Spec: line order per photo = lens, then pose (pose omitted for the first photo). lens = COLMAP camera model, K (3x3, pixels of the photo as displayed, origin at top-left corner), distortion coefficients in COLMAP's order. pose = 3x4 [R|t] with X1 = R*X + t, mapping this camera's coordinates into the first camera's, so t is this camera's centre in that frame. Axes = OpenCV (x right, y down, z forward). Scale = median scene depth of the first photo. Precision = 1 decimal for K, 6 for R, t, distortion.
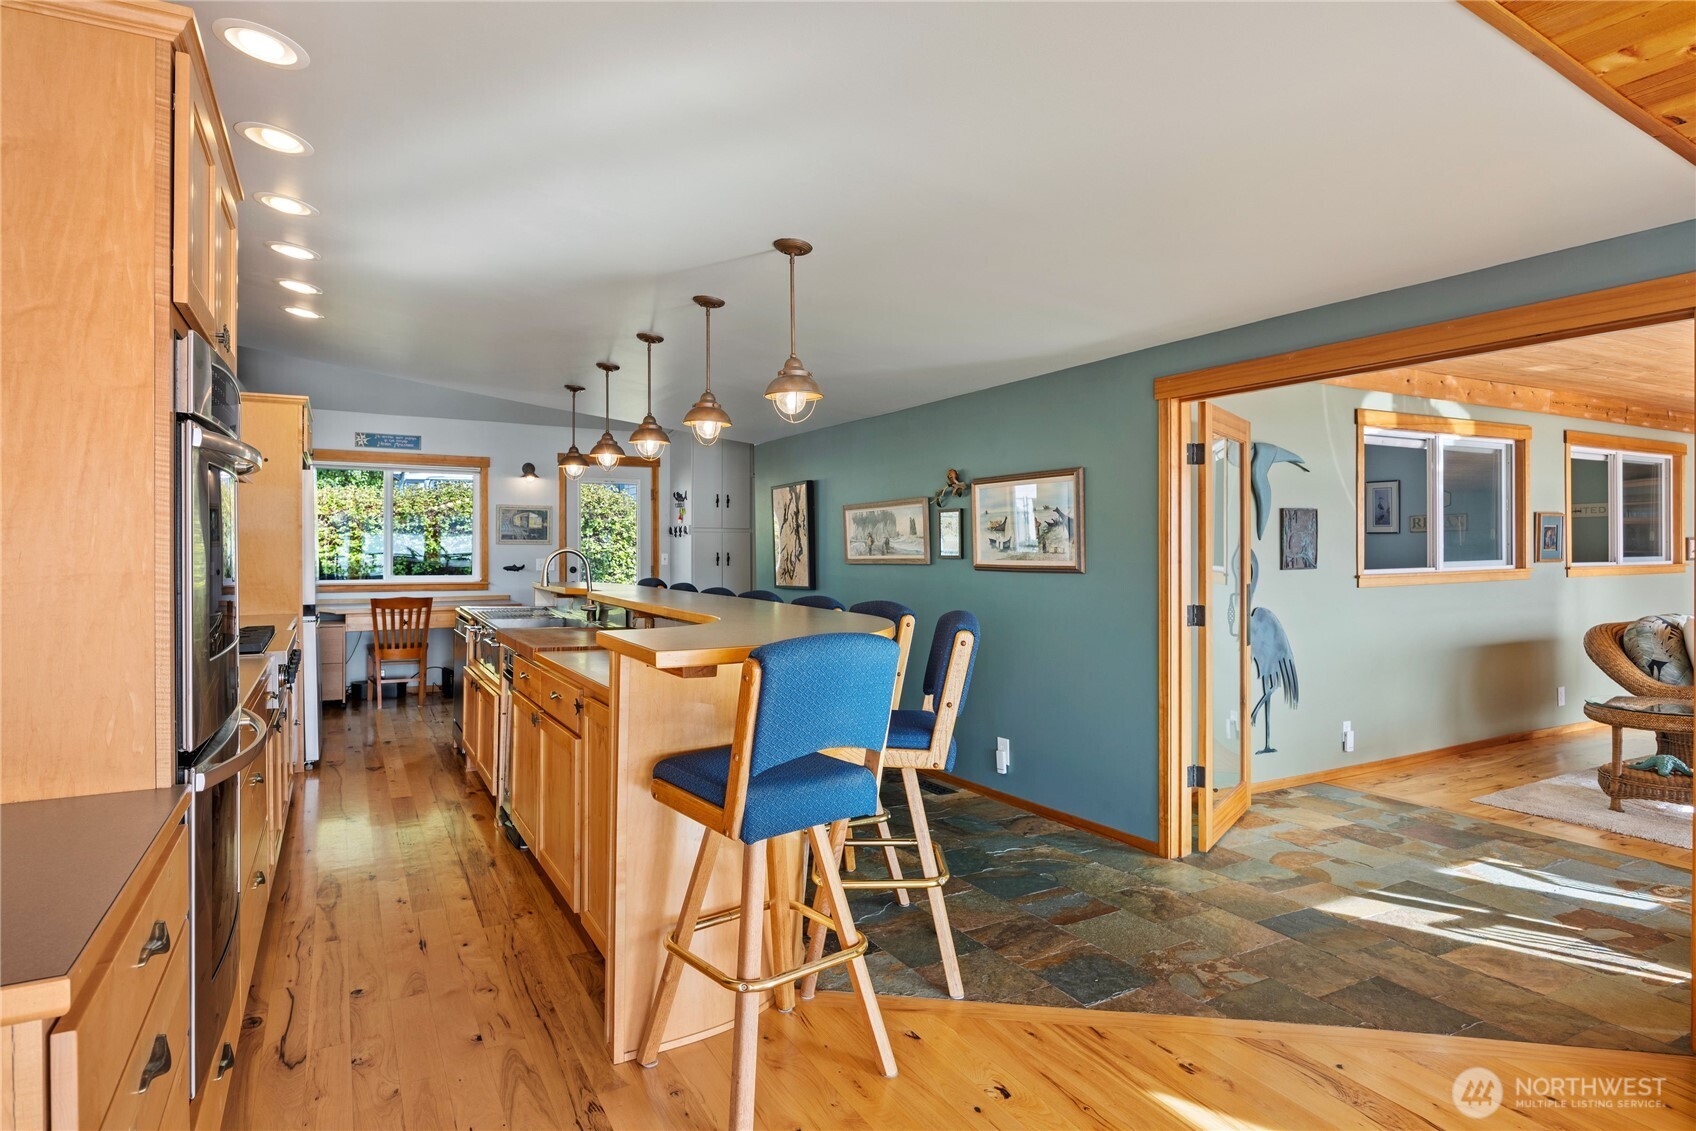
lens RADIAL K [[950.4, 0, 851.0], [0, 950.4, 556.4], [0, 0, 1]] dist [-0.006616, -0.001867]
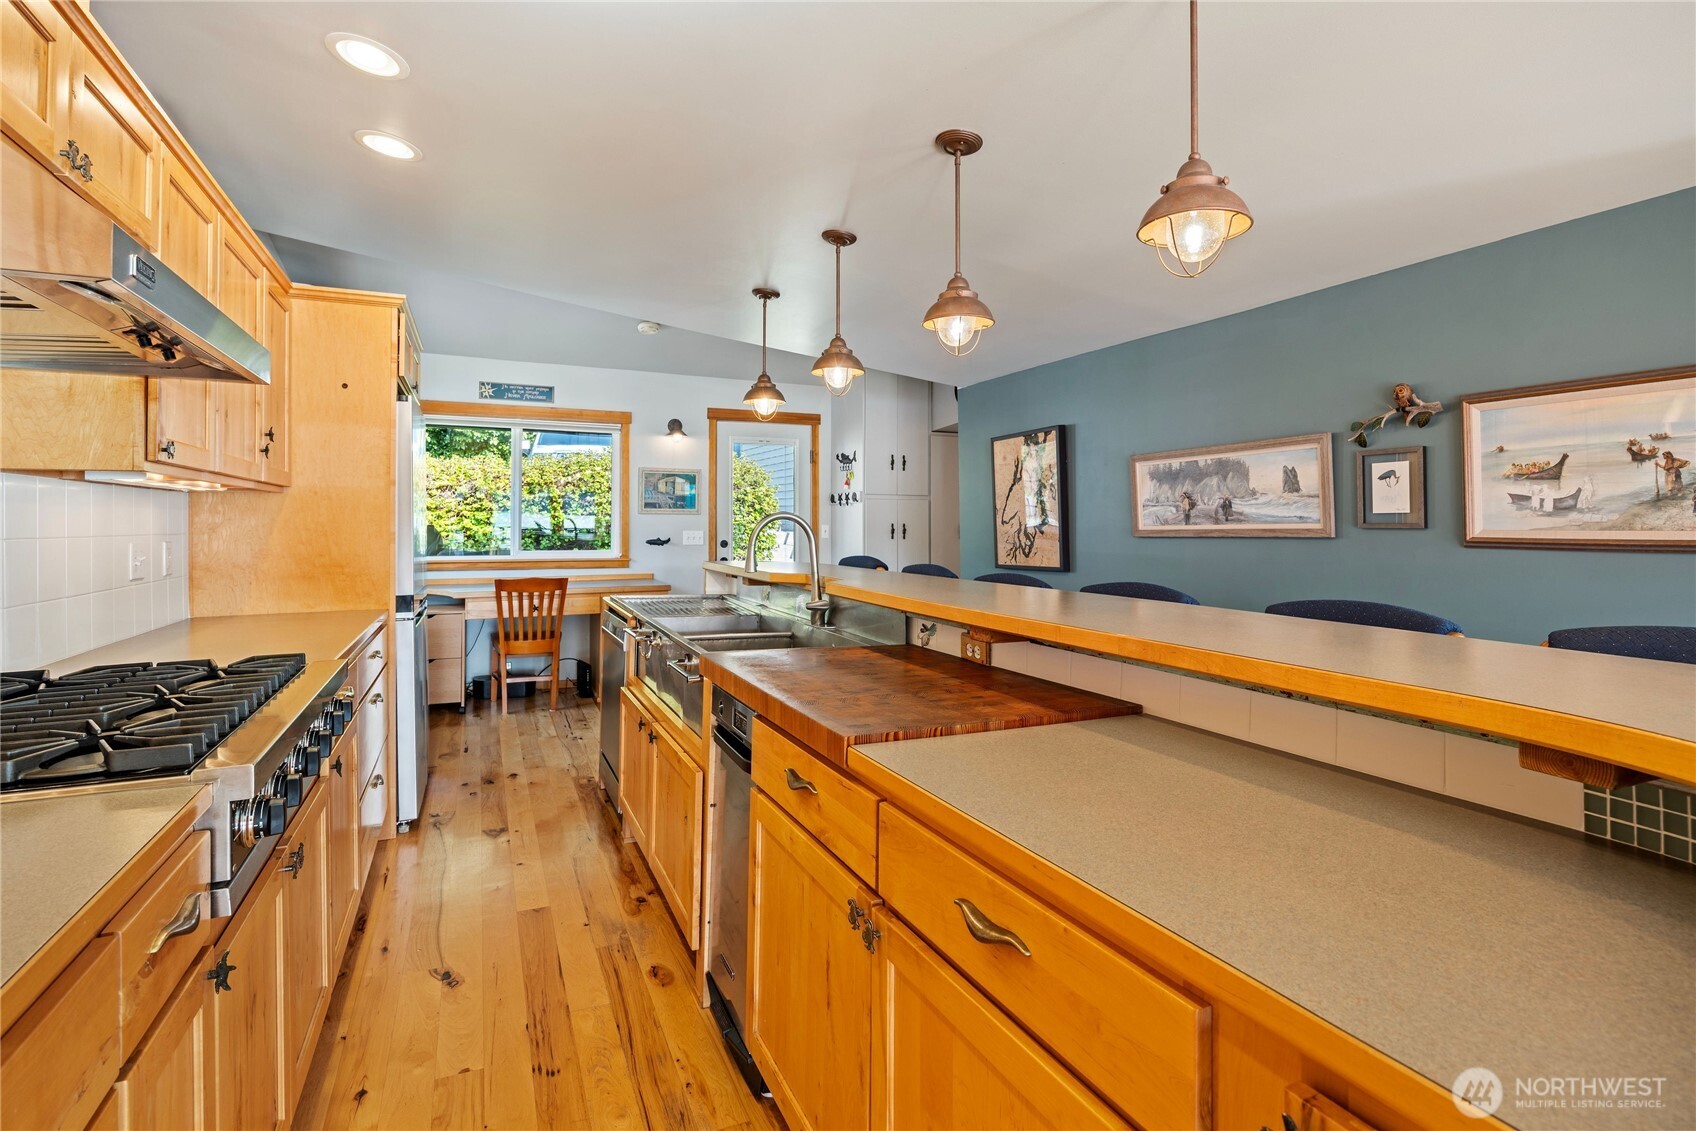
lens RADIAL K [[823.4, 0, 838.9], [0, 823.4, 517.2], [0, 0, 1]] dist [-0.012908, -0.000326]
pose [[0.996741, -0.001563, -0.080657, -0.159679], [0.000209, 0.999859, -0.016788, 0.003045], [0.080671, 0.016716, 0.996601, 0.330389]]
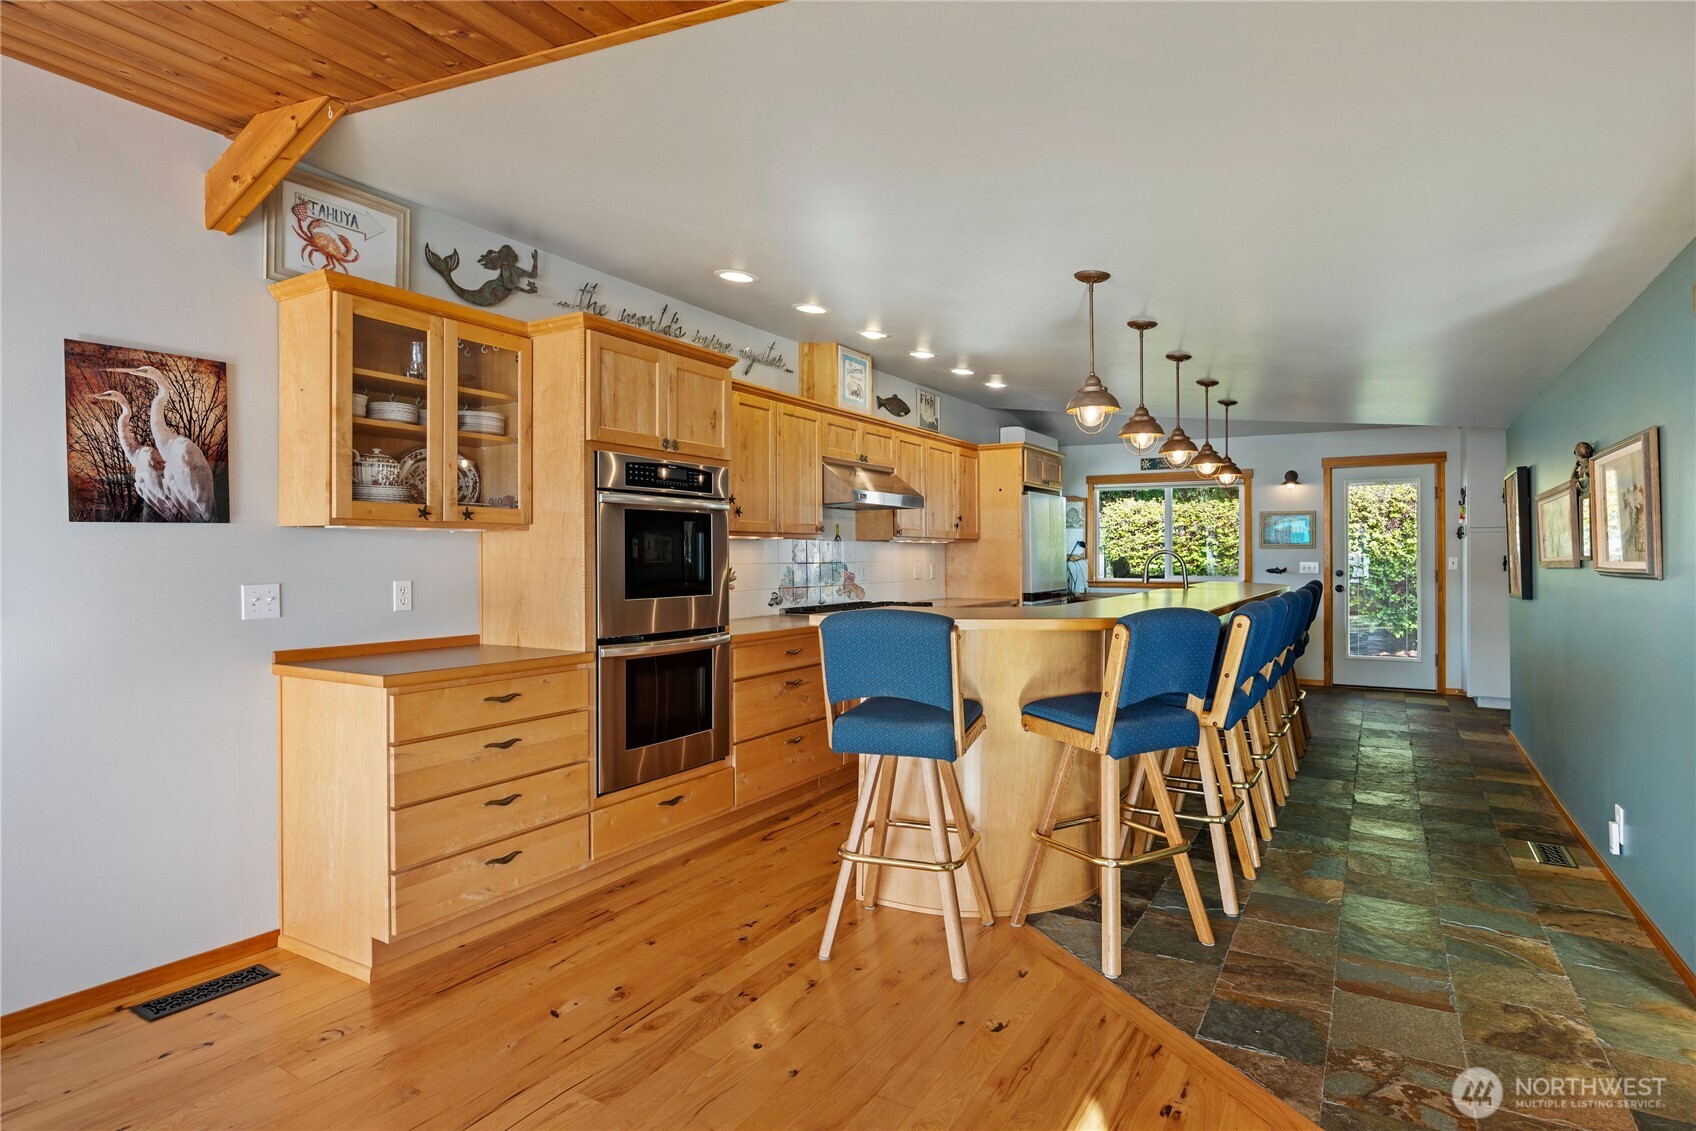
lens RADIAL K [[886.4, 0, 846.1], [0, 886.4, 567.1], [0, 0, 1]] dist [-0.004395, -0.001769]
pose [[0.497577, 0.009532, -0.867367, 0.318940], [-0.005781, 0.999954, 0.007673, 0.004060], [0.867400, 0.001196, 0.497610, 0.105003]]
